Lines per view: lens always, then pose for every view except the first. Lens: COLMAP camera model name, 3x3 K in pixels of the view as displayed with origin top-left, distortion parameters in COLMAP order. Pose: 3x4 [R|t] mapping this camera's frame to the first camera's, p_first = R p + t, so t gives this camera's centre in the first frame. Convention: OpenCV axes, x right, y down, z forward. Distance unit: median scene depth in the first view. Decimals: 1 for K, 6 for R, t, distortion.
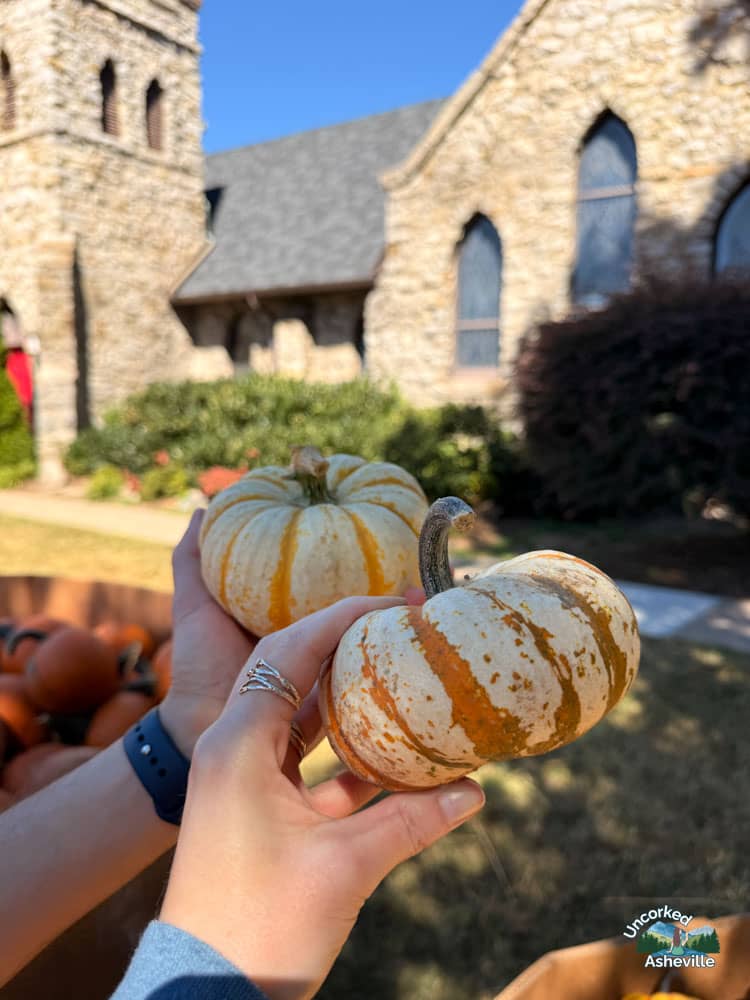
lens RADIAL K [[697.8, 0, 376.8], [0, 697.8, 505.2], [0, 0, 1]] dist [-0.013235, -0.018069]
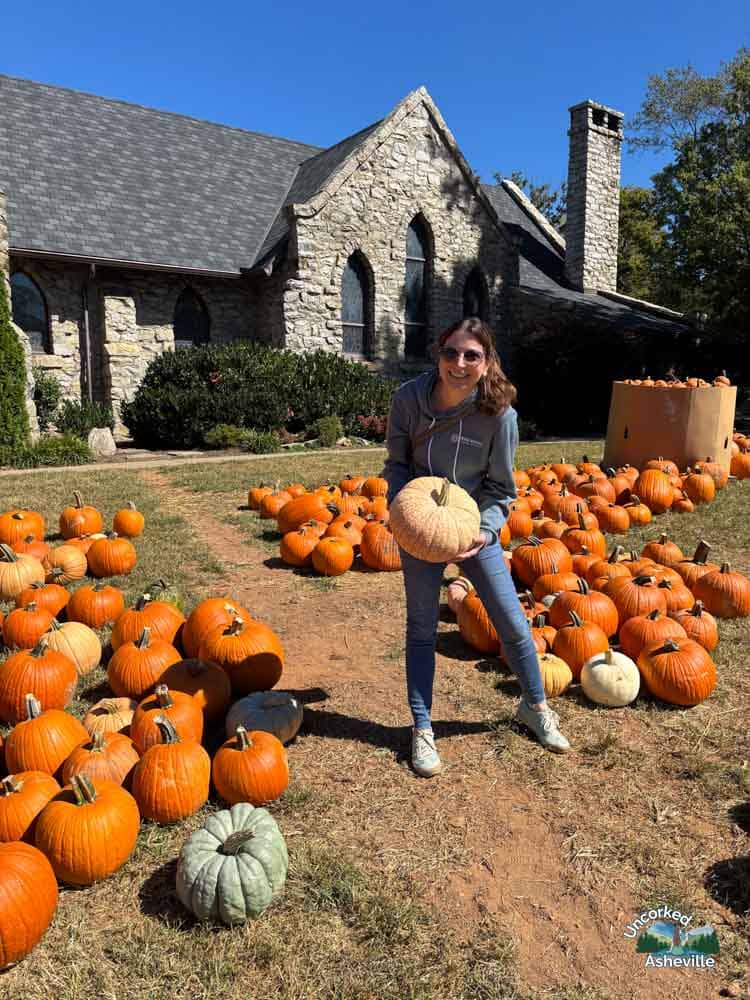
lens RADIAL K [[697.8, 0, 379.6], [0, 697.8, 492.6], [0, 0, 1]] dist [-0.013235, -0.018069]
pose [[0.410301, -0.111047, 0.905164, -1.106210], [0.143125, 0.988099, 0.056344, 0.020297], [-0.900649, 0.106434, 0.421312, 0.319884]]
